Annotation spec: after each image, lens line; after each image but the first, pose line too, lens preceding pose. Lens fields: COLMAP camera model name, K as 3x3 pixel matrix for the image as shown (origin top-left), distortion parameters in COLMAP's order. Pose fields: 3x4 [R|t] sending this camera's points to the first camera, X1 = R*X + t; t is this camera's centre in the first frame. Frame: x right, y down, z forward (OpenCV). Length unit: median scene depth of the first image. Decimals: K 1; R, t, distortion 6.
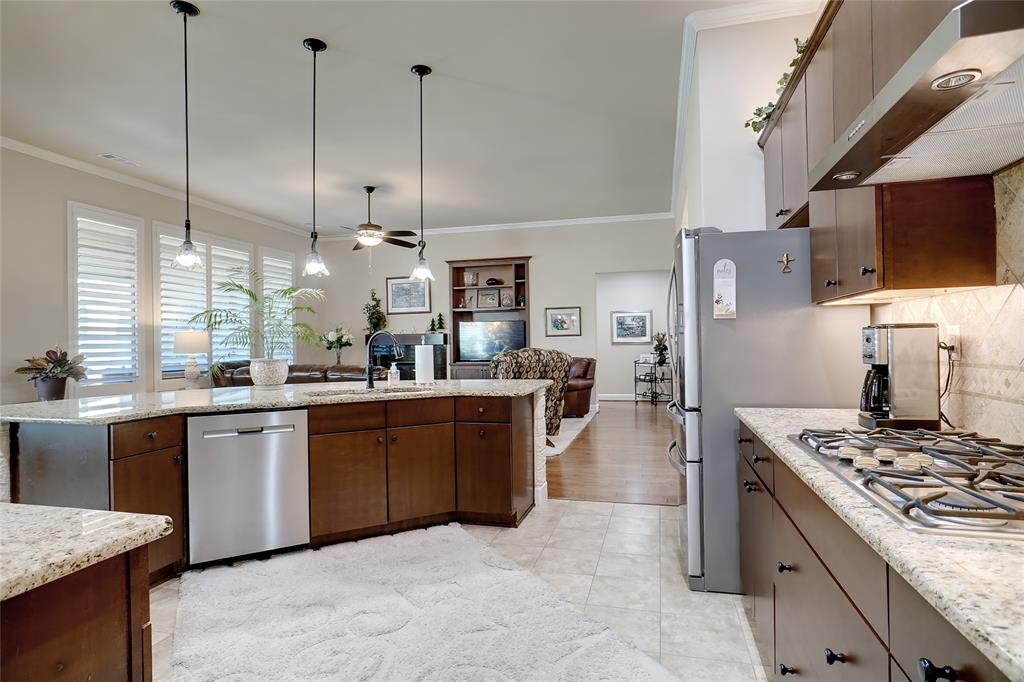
lens RADIAL K [[549.5, 0, 512.0], [0, 549.5, 341.0], [0, 0, 1]] dist [-0.000014, 0.003936]
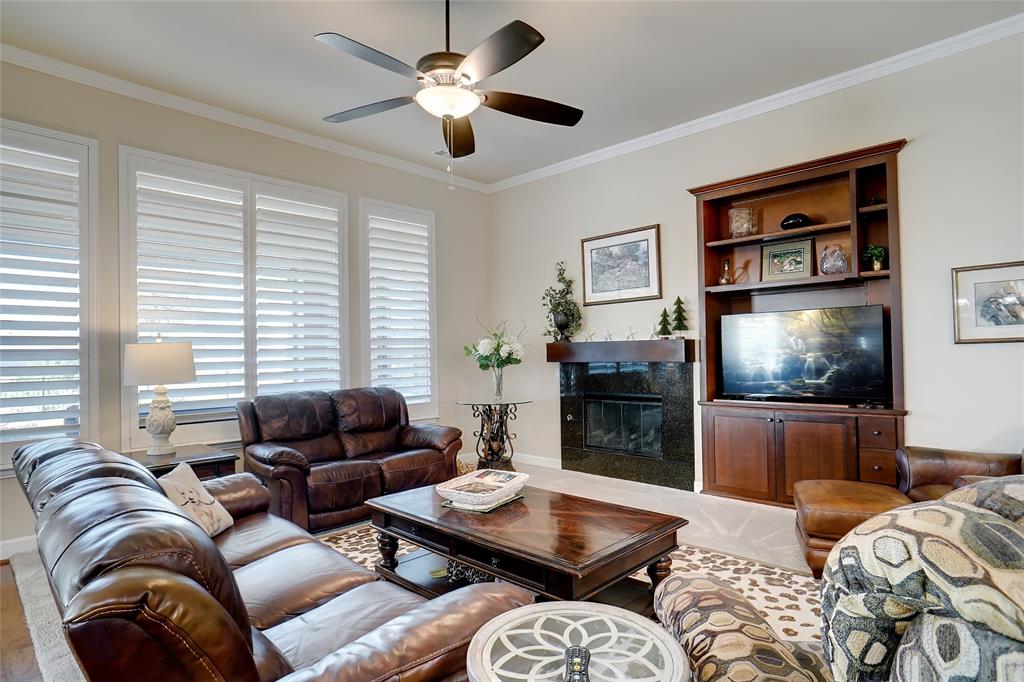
lens RADIAL K [[553.1, 0, 520.9], [0, 553.1, 347.1], [0, 0, 1]] dist [-0.001961, 0.001720]
pose [[0.877187, -0.008111, -0.480080, -0.017572], [0.006827, 0.999967, -0.004420, -0.005345], [0.480100, 0.000600, 0.877214, 0.498394]]
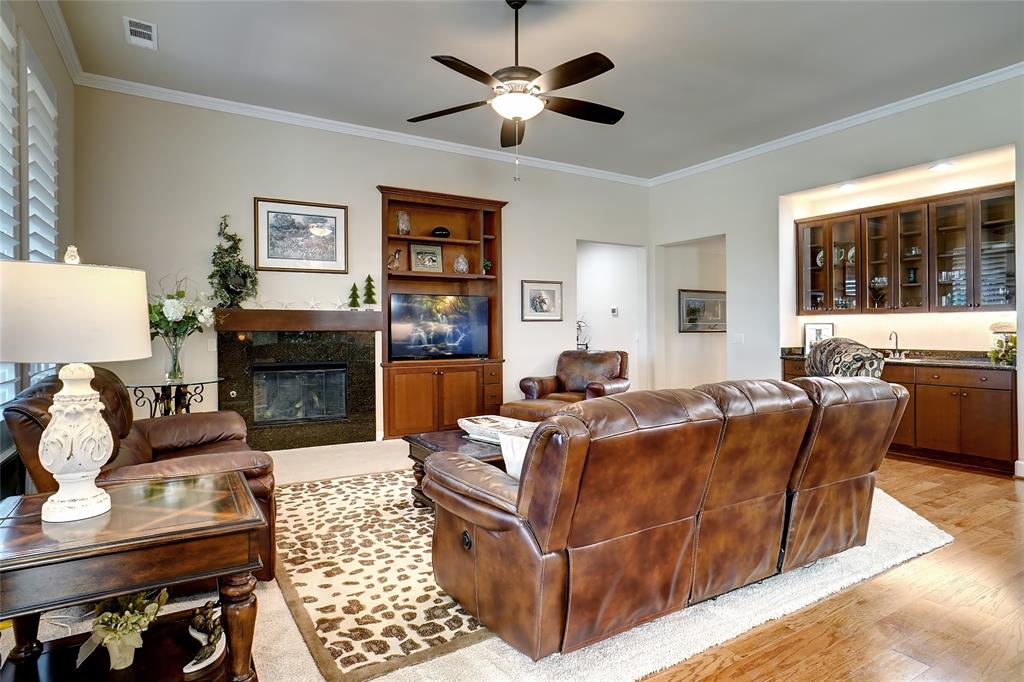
lens RADIAL K [[549.5, 0, 509.9], [0, 549.5, 330.7], [0, 0, 1]] dist [-0.046250, 0.024798]
pose [[0.698498, 0.009274, 0.715552, -0.431949], [-0.008537, 0.999953, -0.004626, 0.007583], [-0.715561, -0.002877, 0.698544, 0.500254]]
